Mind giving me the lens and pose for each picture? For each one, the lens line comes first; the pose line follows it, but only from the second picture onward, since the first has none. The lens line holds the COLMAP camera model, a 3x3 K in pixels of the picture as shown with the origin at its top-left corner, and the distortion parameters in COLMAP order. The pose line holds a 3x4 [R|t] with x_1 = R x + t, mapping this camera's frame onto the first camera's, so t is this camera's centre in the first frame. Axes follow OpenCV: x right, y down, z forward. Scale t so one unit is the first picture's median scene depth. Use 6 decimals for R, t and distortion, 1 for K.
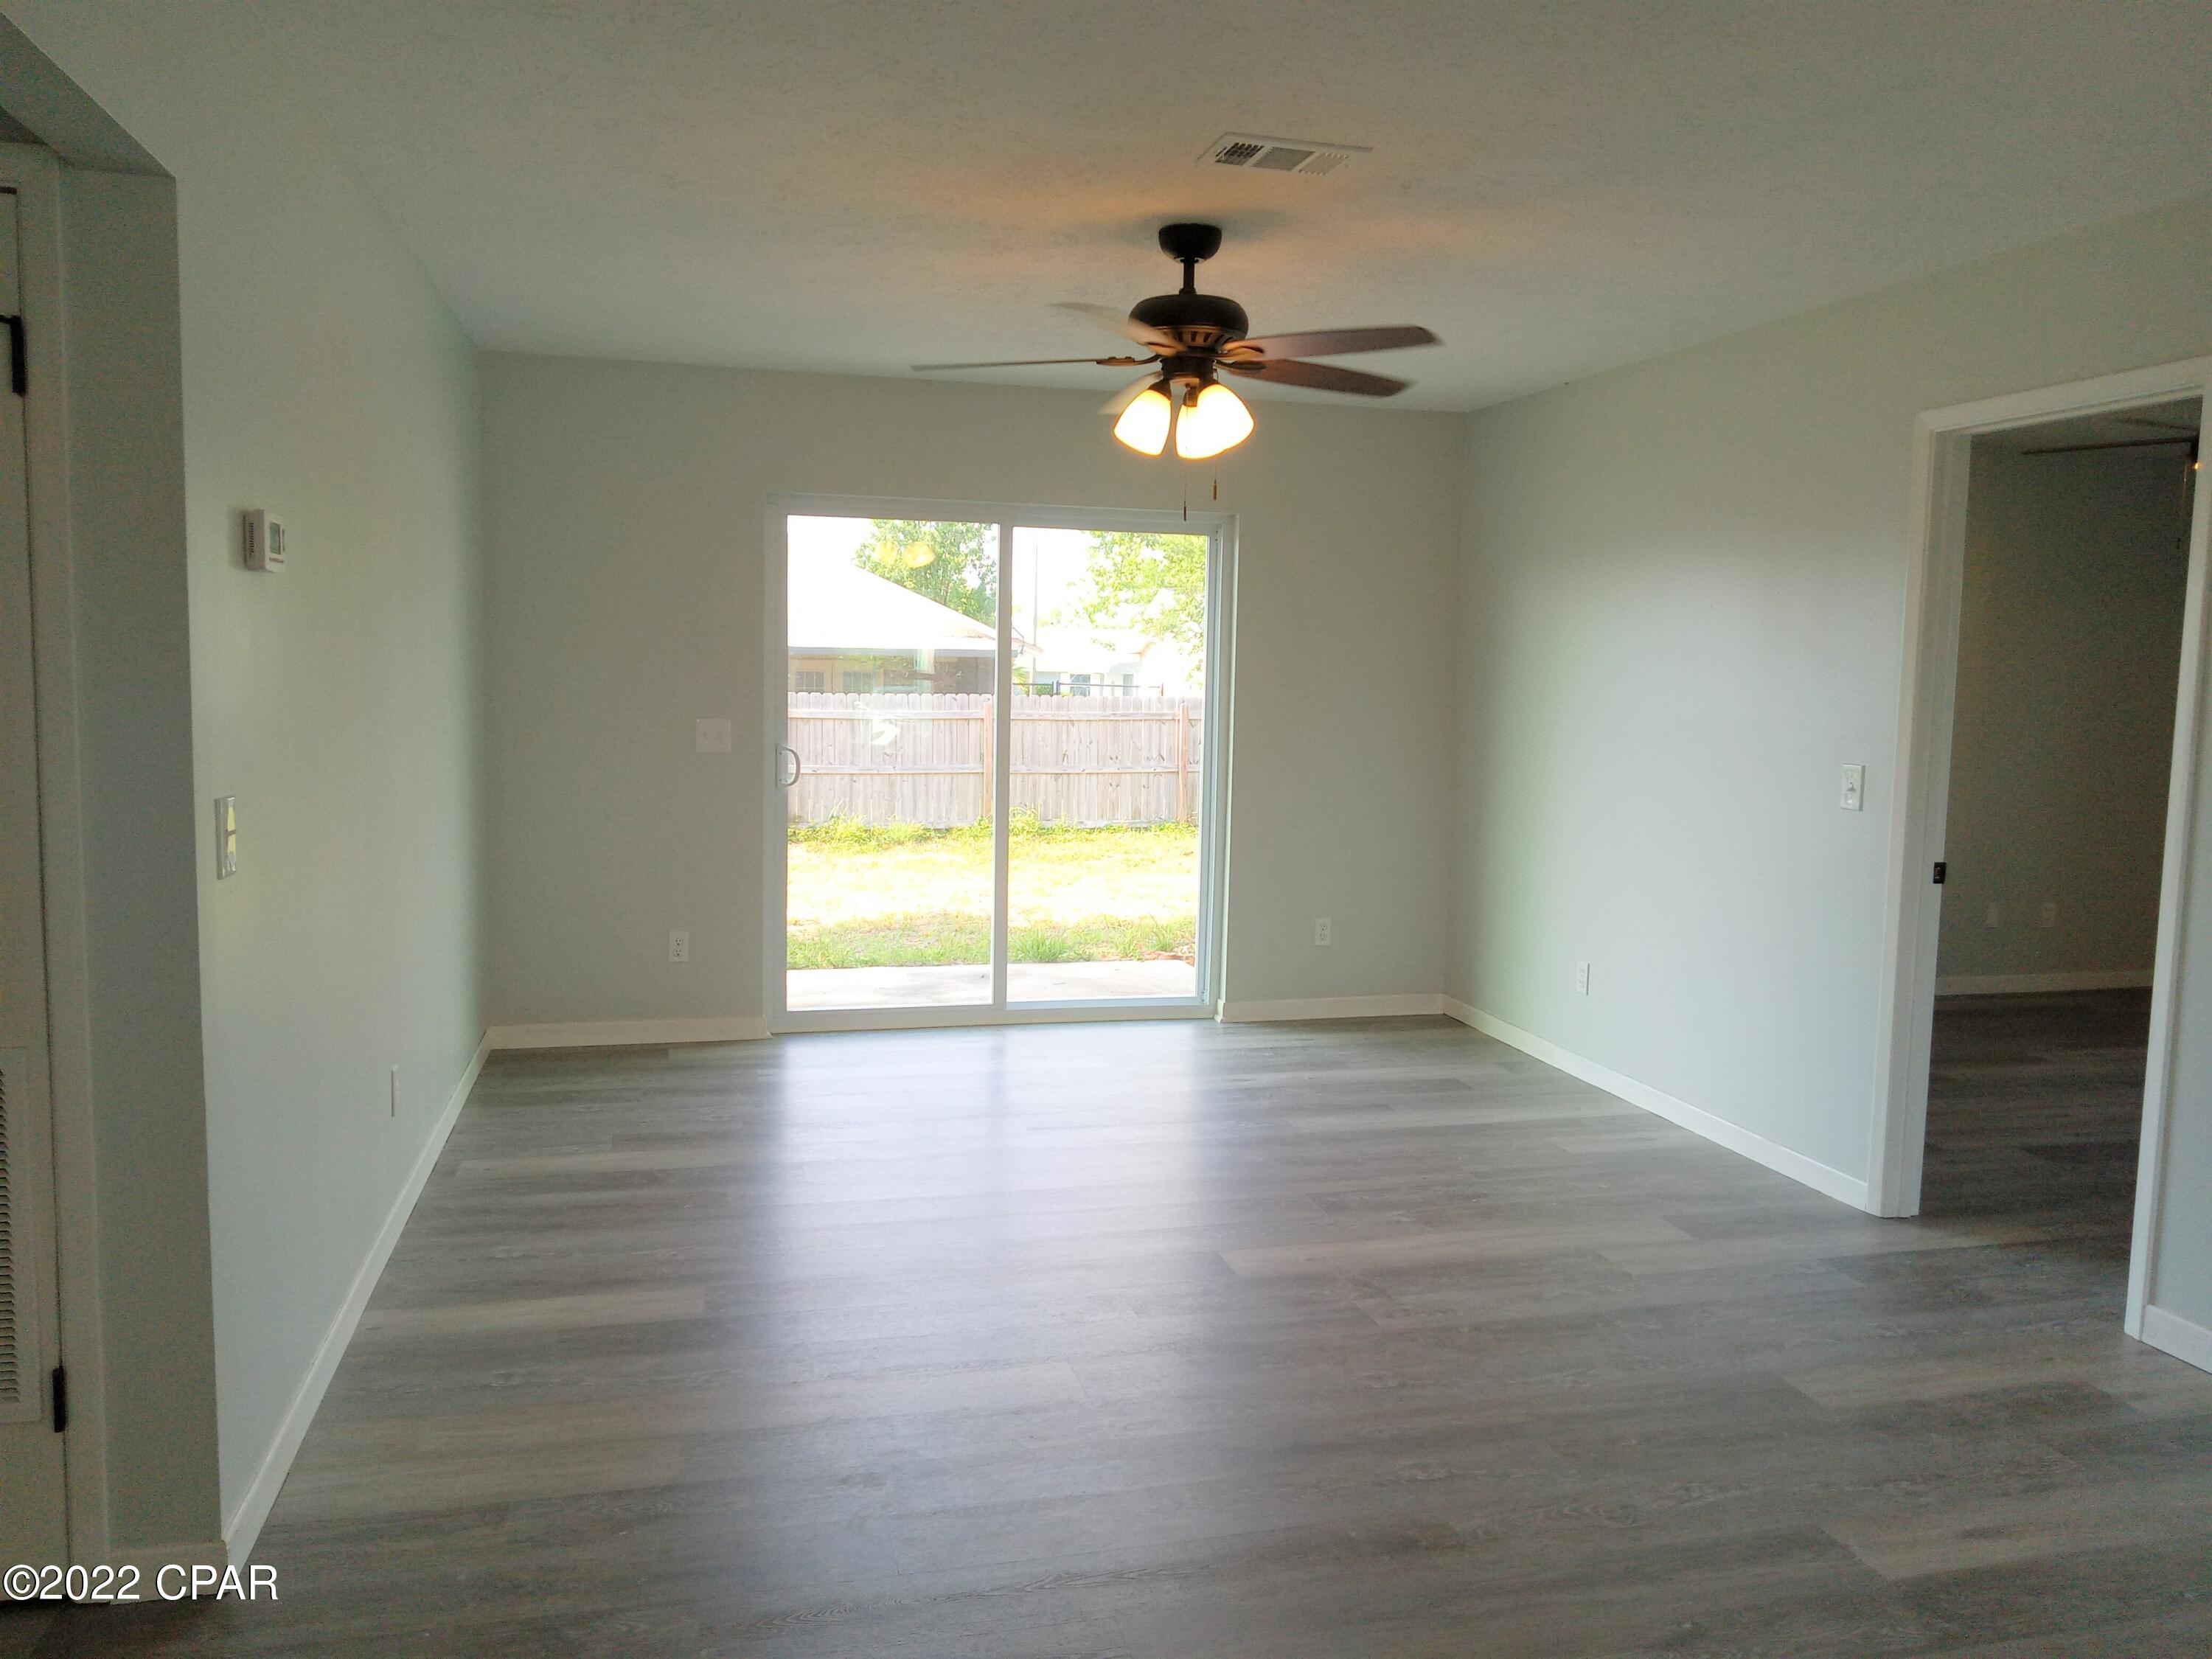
lens RADIAL K [[1639.1, 0, 1106.2], [0, 1639.1, 828.5], [0, 0, 1]] dist [-0.002919, -0.012020]
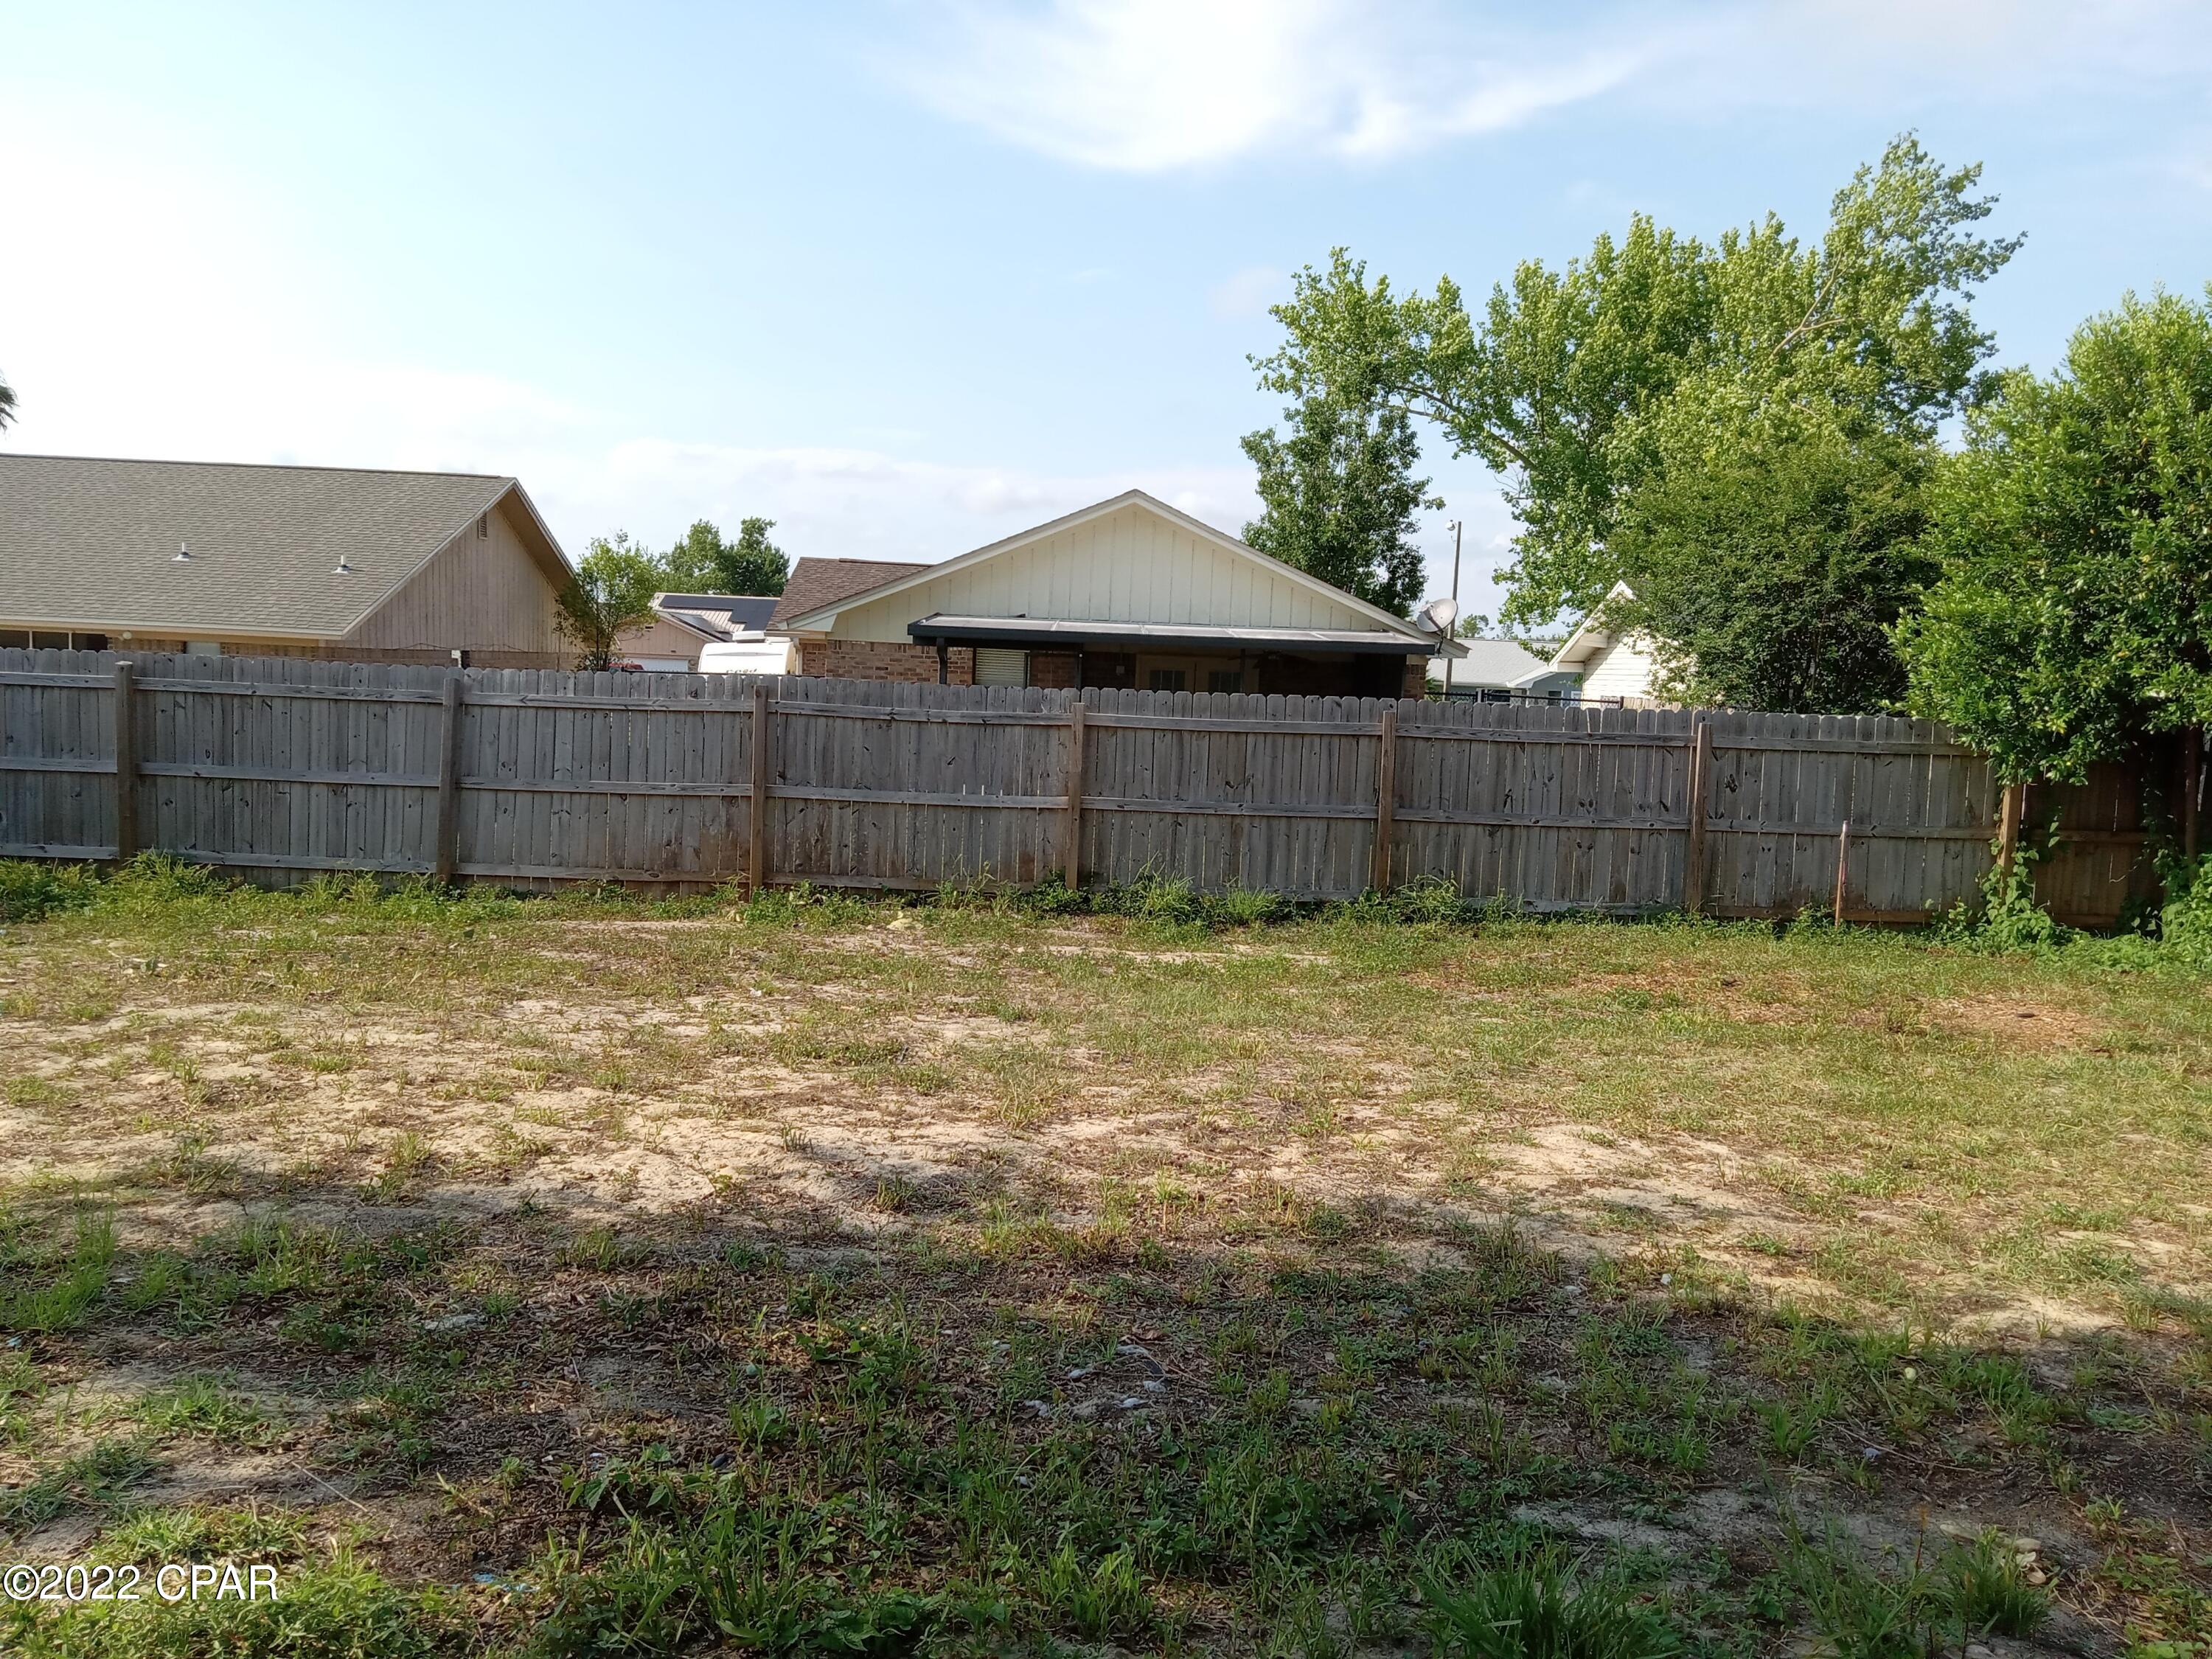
lens RADIAL K [[1639.1, 0, 1104.4], [0, 1639.1, 827.2], [0, 0, 1]] dist [-0.002919, -0.012020]
pose [[0.969363, 0.044901, -0.241493, -0.022900], [-0.046784, 0.998903, -0.002067, -0.024420], [0.241135, 0.013302, 0.970400, 0.345479]]
